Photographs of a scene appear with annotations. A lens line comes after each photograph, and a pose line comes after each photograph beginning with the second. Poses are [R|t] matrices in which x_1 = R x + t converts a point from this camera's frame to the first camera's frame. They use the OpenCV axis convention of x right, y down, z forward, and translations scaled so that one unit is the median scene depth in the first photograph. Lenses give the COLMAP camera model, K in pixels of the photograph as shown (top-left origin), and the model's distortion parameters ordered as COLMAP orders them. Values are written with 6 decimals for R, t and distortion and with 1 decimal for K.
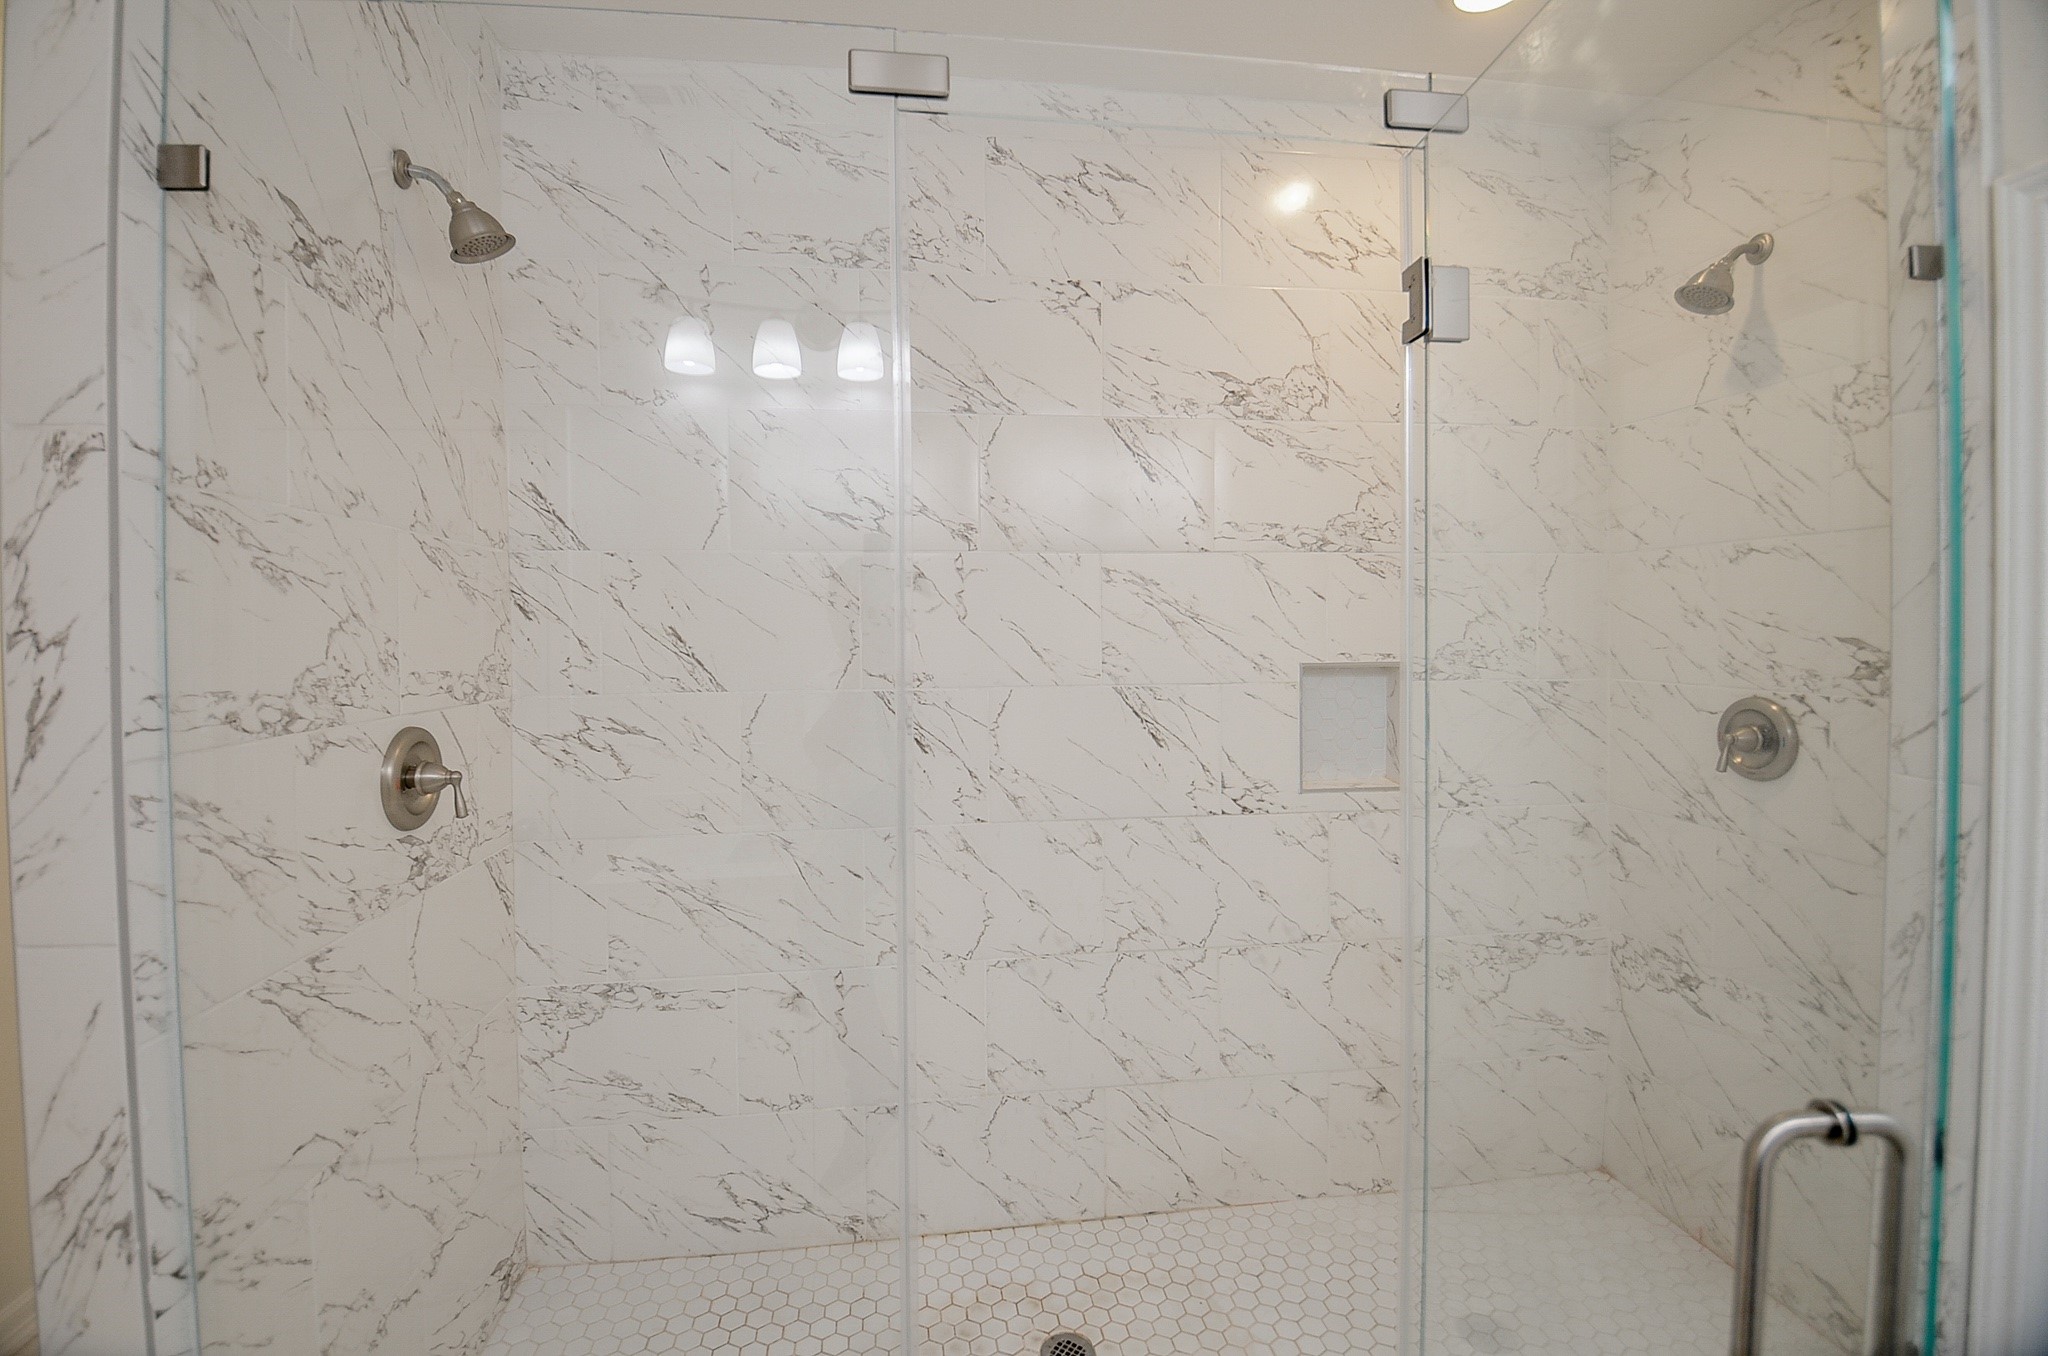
lens RADIAL K [[922.8, 0, 983.6], [0, 922.8, 661.3], [0, 0, 1]] dist [0.024948, -0.026242]
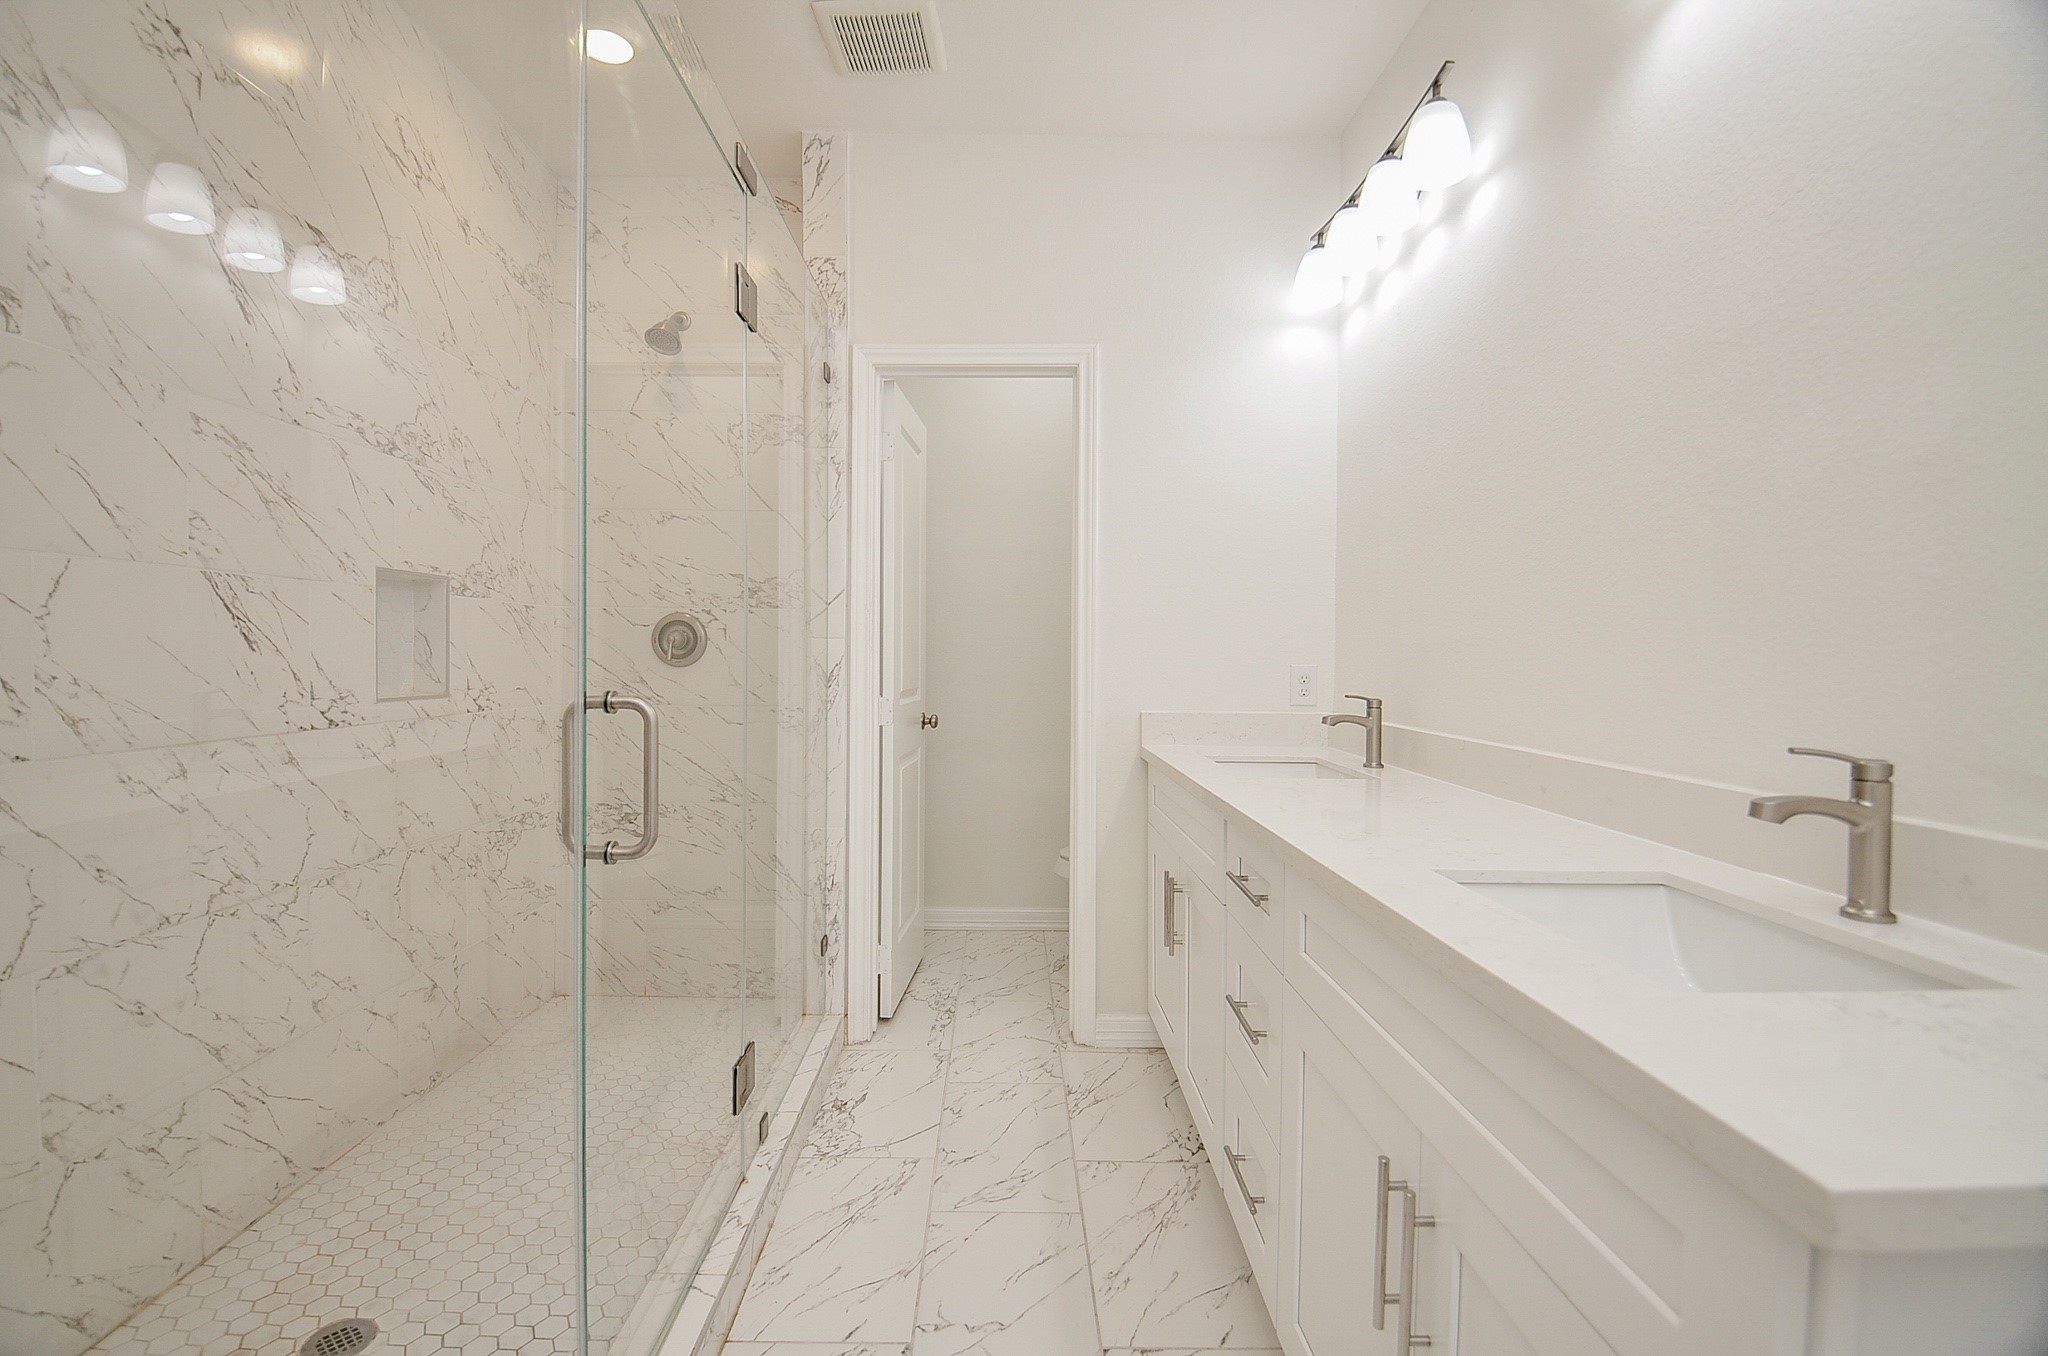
lens RADIAL K [[911.4, 0, 1002.6], [0, 911.4, 695.2], [0, 0, 1]] dist [0.002583, -0.015926]
pose [[0.126811, -0.032231, 0.991403, -0.546652], [0.024758, 0.999263, 0.029319, 0.130743], [-0.991618, 0.020827, 0.127515, 0.247909]]
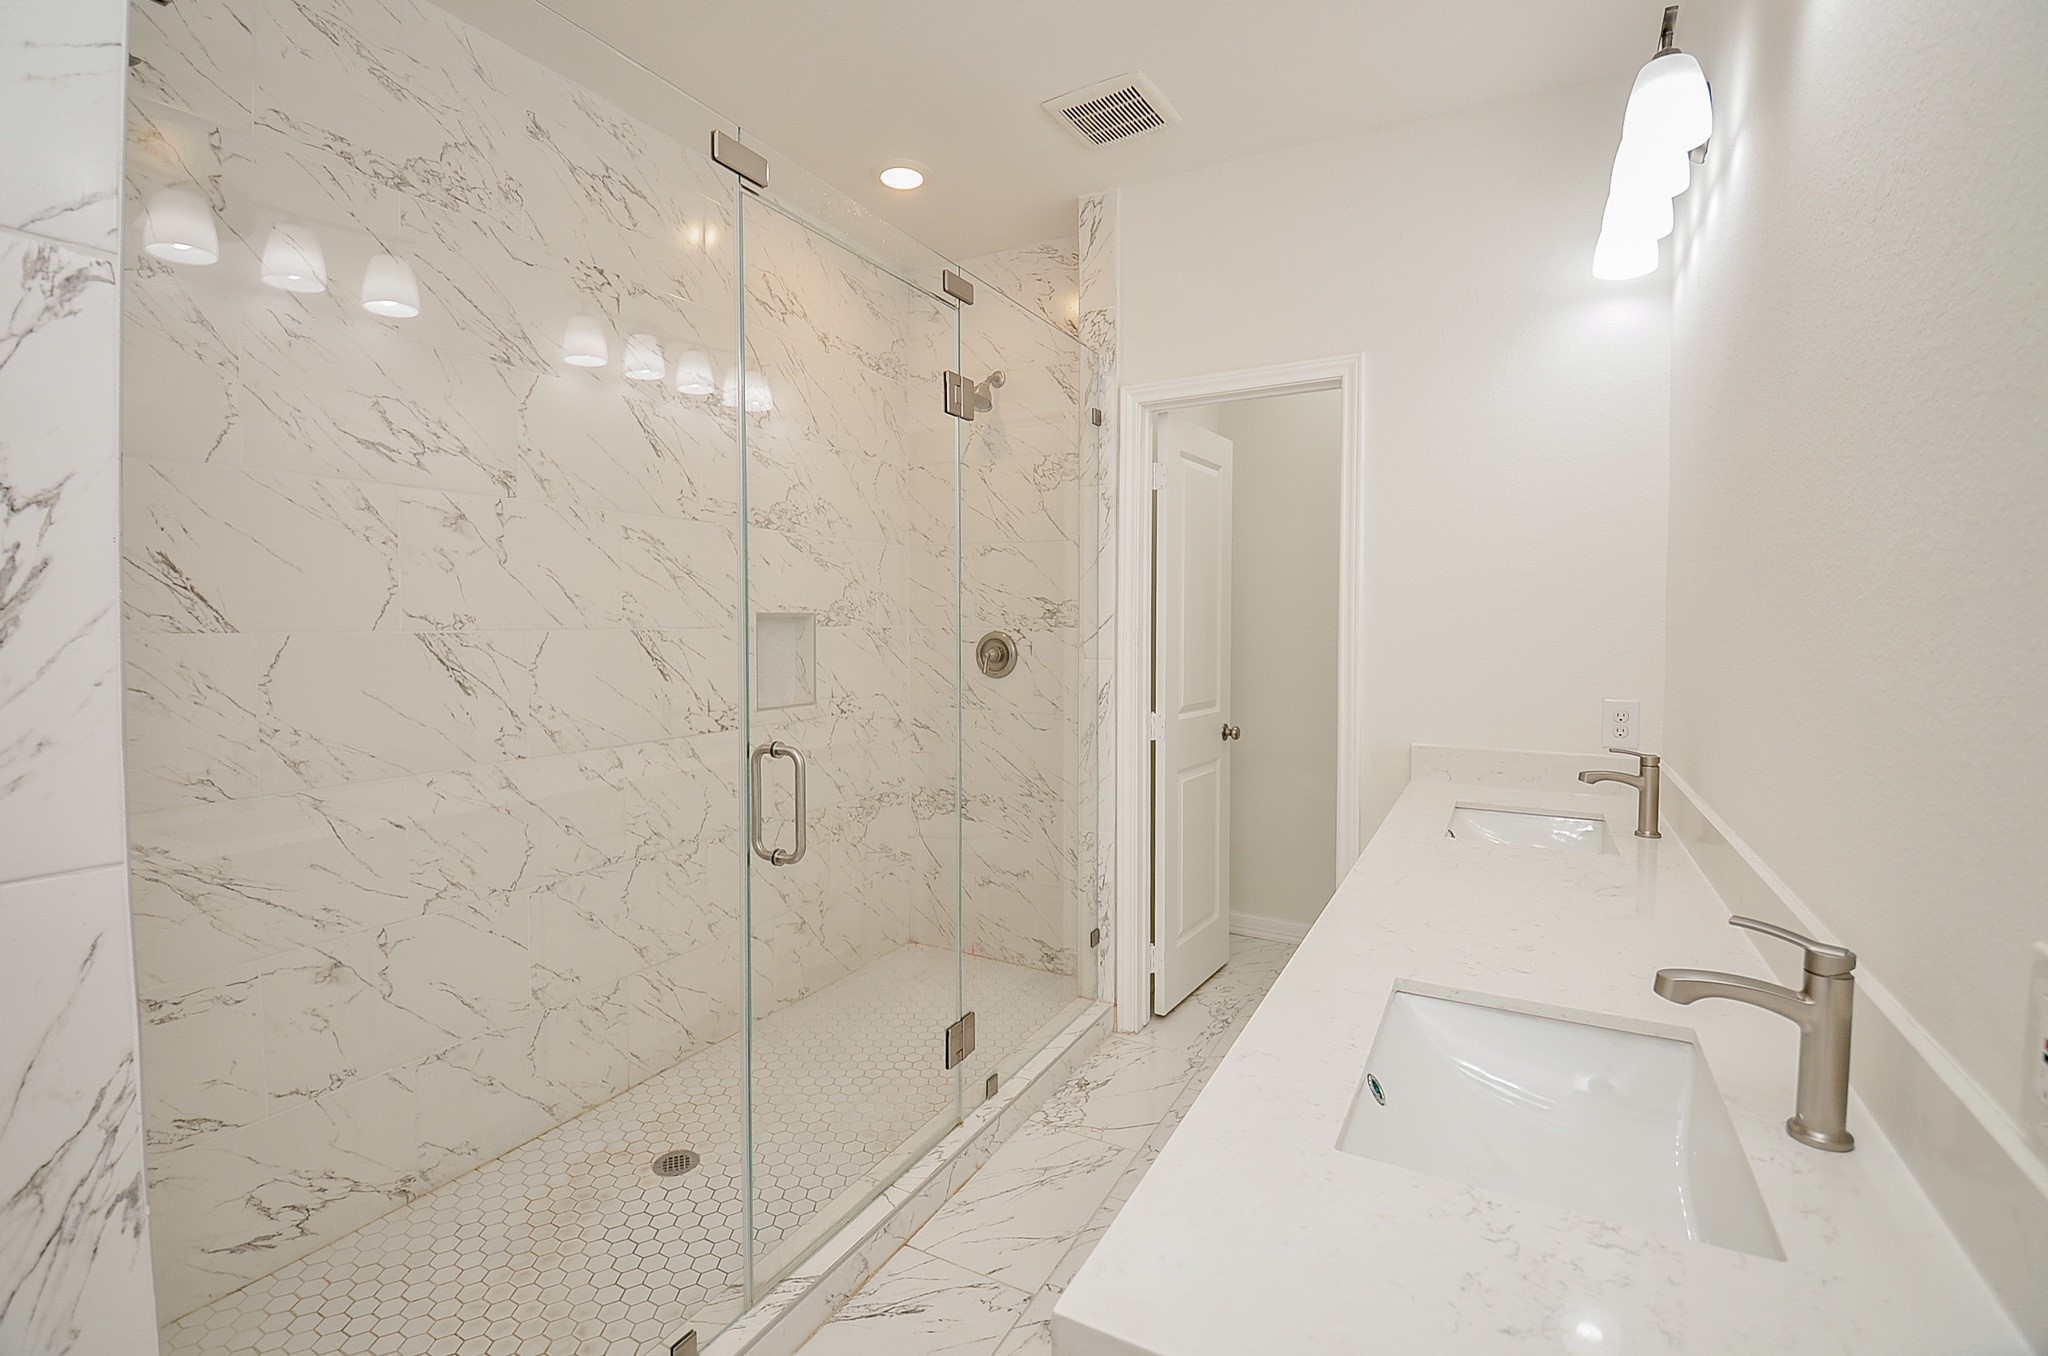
lens RADIAL K [[923.6, 0, 1007.1], [0, 923.6, 679.4], [0, 0, 1]] dist [0.023762, -0.034838]
pose [[0.599196, -0.042747, 0.799460, -0.526794], [0.021171, 0.999070, 0.037552, 0.057957], [-0.800322, -0.005576, 0.599544, -0.078837]]
